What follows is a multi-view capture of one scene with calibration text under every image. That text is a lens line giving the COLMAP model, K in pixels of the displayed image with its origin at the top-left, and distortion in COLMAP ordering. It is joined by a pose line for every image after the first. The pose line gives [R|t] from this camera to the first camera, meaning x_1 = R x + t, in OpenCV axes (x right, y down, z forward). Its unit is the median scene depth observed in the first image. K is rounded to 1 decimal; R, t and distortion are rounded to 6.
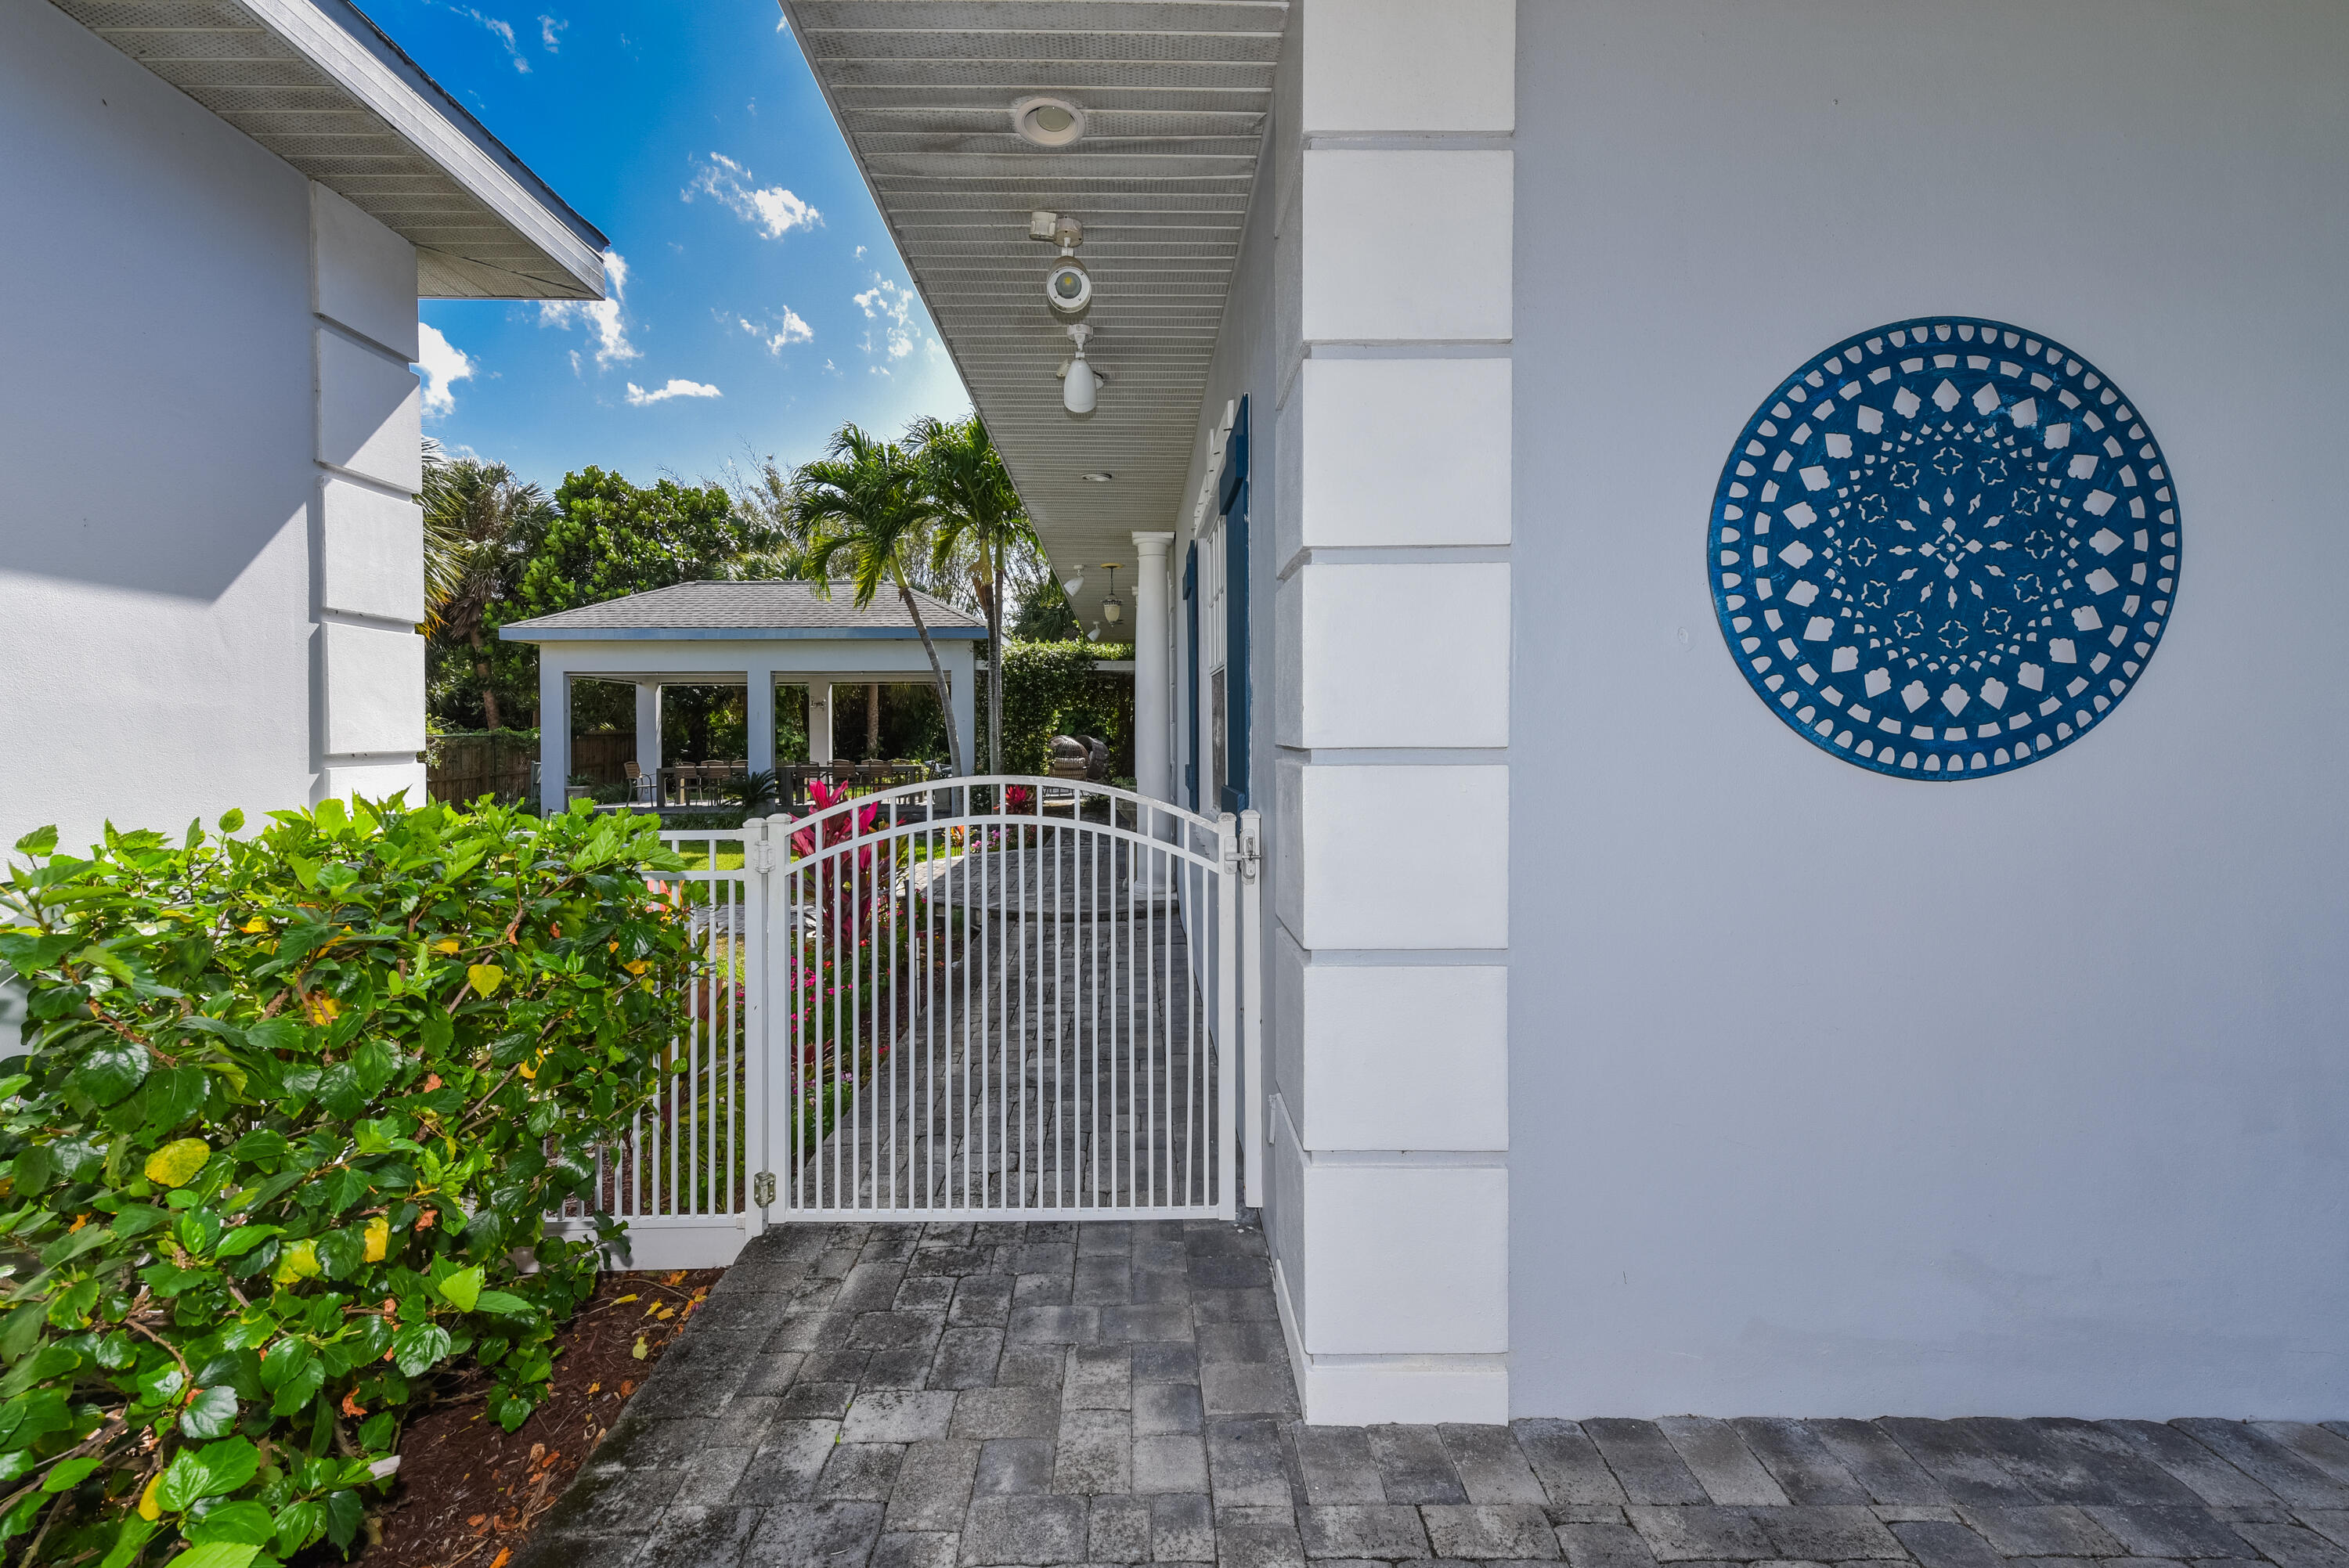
lens RADIAL K [[1024.2, 0, 1154.7], [0, 1024.2, 741.3], [0, 0, 1]] dist [-0.000166, 0.000121]
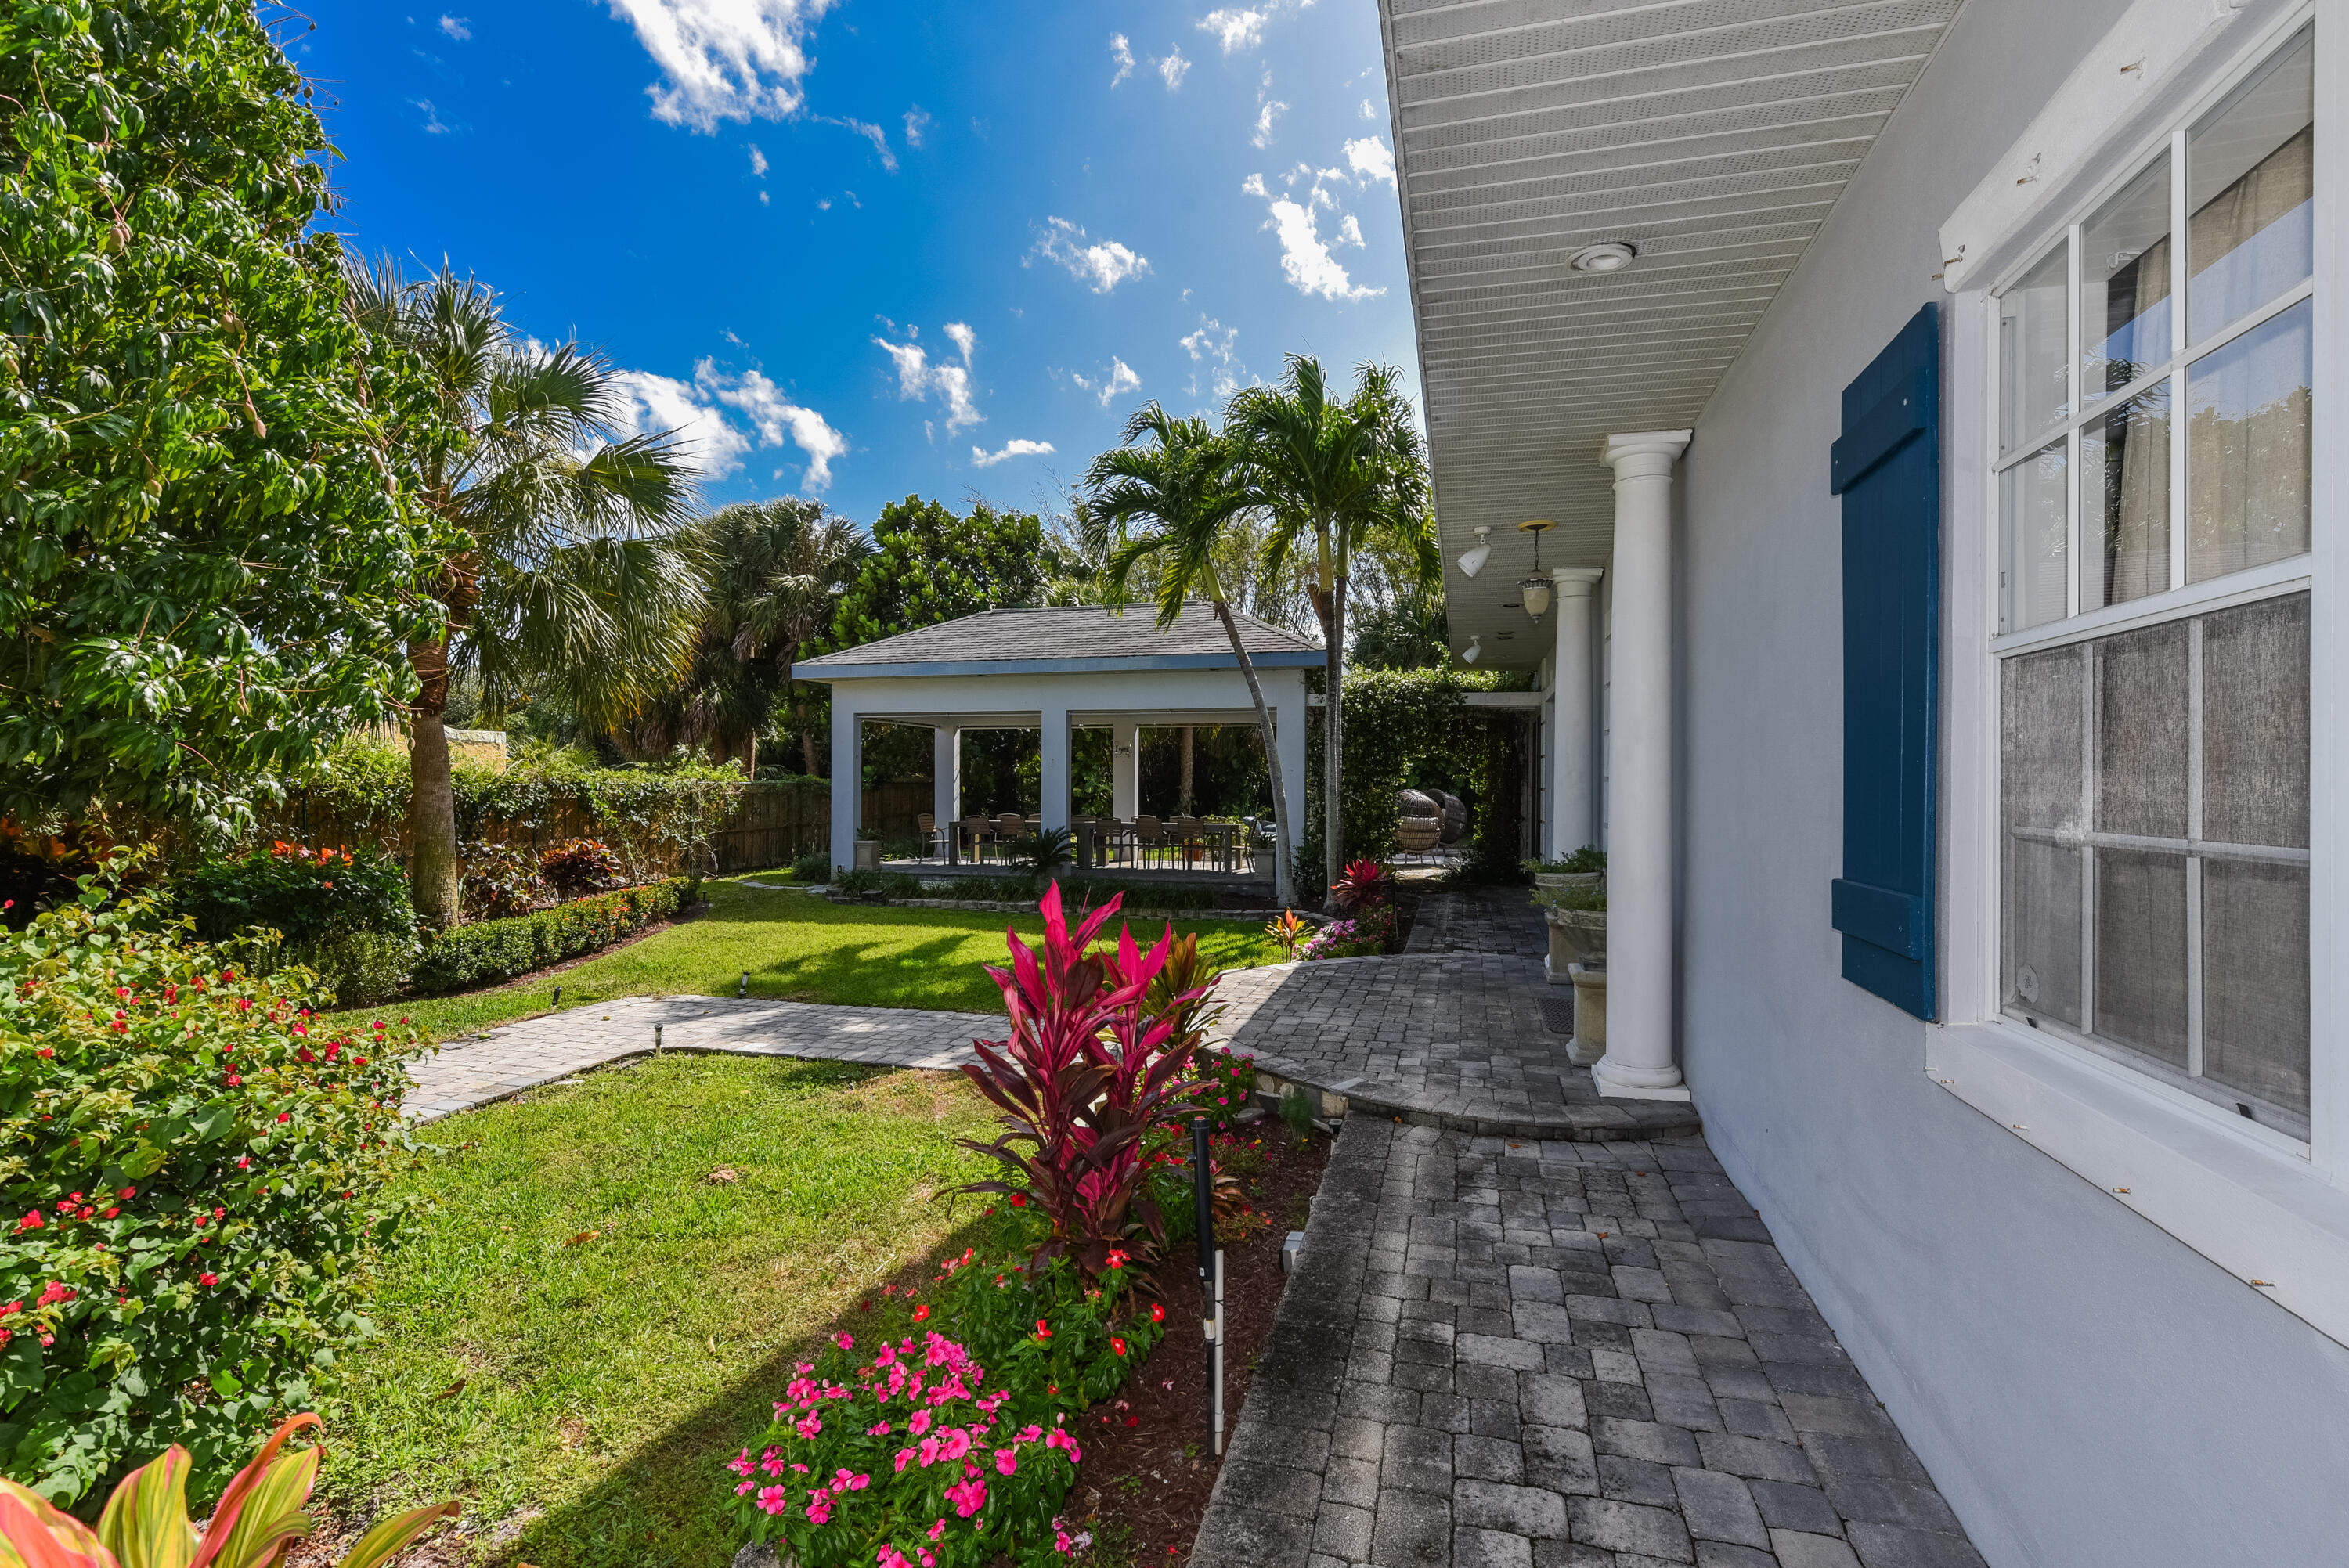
lens RADIAL K [[1056.2, 0, 1179.7], [0, 1056.2, 780.8], [0, 0, 1]] dist [-0.000041, 0.000054]
pose [[0.960140, 0.008994, -0.279374, -0.035080], [-0.011630, 0.999902, -0.007780, -0.003966], [0.279276, 0.010719, 0.960151, 0.161446]]
